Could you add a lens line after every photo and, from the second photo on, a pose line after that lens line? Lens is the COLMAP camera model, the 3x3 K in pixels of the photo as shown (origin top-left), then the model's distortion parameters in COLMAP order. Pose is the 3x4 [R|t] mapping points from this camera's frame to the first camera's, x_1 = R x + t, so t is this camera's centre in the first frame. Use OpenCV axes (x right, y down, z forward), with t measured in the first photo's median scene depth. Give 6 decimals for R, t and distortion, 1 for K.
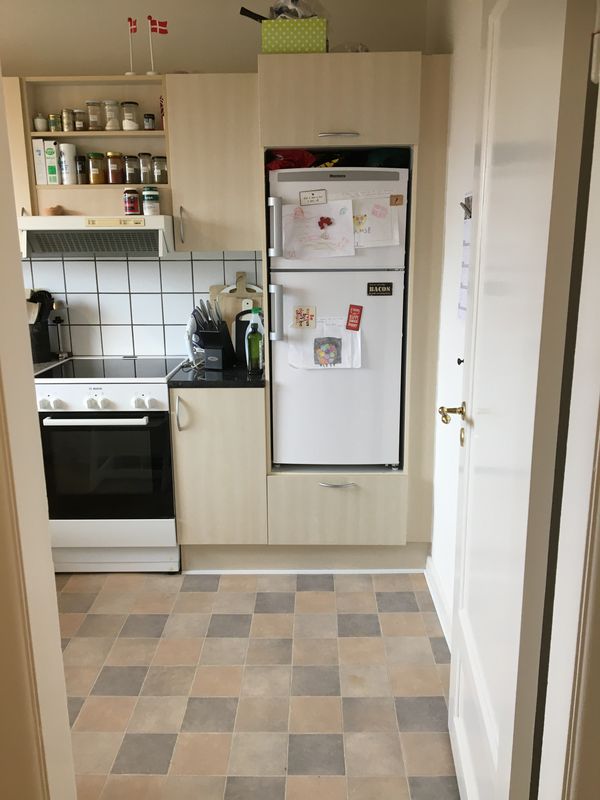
lens RADIAL K [[677.9, 0, 300.9], [0, 677.9, 400.0], [0, 0, 1]] dist [0.072302, -0.090768]
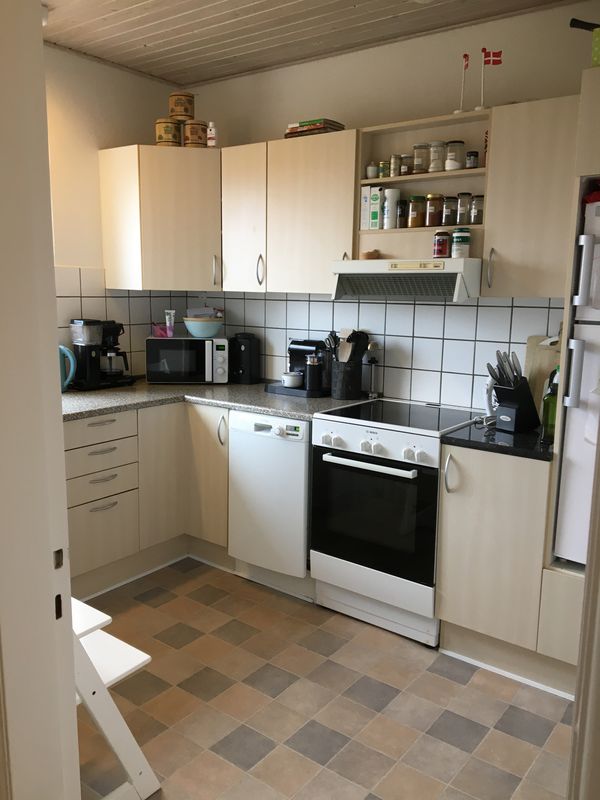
lens RADIAL K [[677.9, 0, 301.3], [0, 677.9, 400.2], [0, 0, 1]] dist [0.072302, -0.090768]
pose [[0.805797, 0.120552, -0.579792, 0.174204], [-0.156936, 0.987526, -0.012781, -0.033077], [0.571019, 0.101289, 0.814664, 0.139318]]
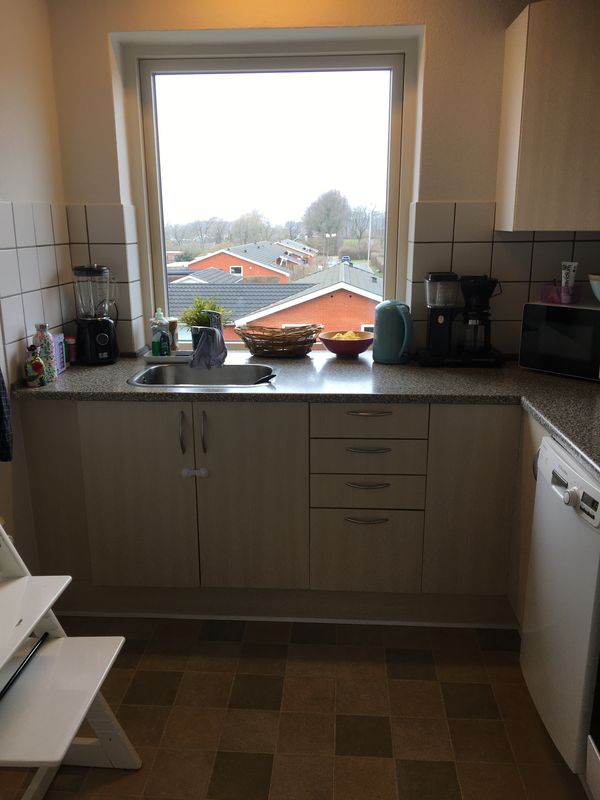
lens RADIAL K [[677.9, 0, 298.7], [0, 677.9, 401.7], [0, 0, 1]] dist [0.072302, -0.090768]
pose [[-0.053212, 0.263854, -0.963094, 0.076881], [-0.220728, 0.937496, 0.269037, -0.175021], [0.973883, 0.226898, 0.008354, 0.756345]]
